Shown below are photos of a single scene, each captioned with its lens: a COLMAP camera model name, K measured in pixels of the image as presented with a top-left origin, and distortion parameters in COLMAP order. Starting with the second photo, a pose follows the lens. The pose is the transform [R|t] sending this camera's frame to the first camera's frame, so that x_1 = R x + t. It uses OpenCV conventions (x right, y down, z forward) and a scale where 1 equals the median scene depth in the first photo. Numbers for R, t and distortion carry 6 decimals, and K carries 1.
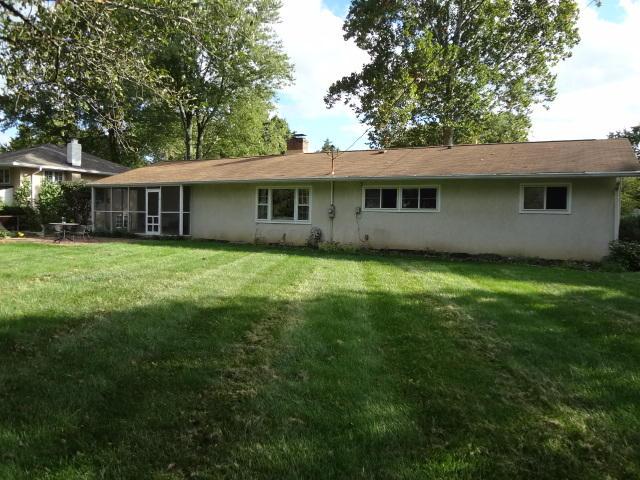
lens RADIAL K [[472.5, 0, 320.0], [0, 472.5, 240.0], [0, 0, 1]] dist [0.096439, 0.002261]
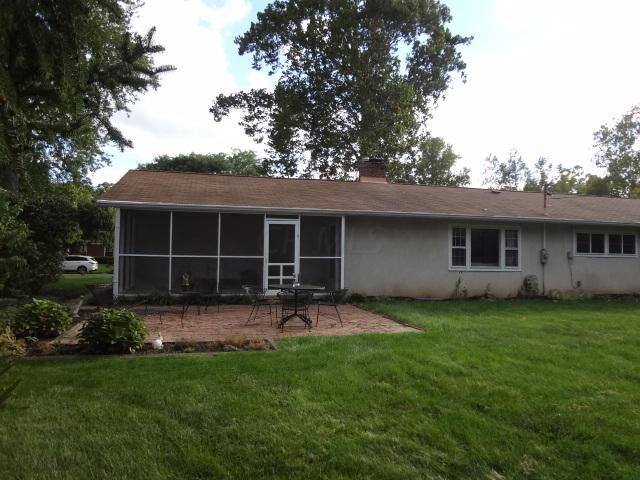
lens RADIAL K [[480.6, 0, 320.0], [0, 480.6, 240.0], [0, 0, 1]] dist [-0.054145, 0.006323]
pose [[0.716033, 0.014291, 0.697920, -0.837690], [0.031290, 0.998129, -0.052540, -0.053005], [-0.697365, 0.059458, 0.714246, 0.601876]]
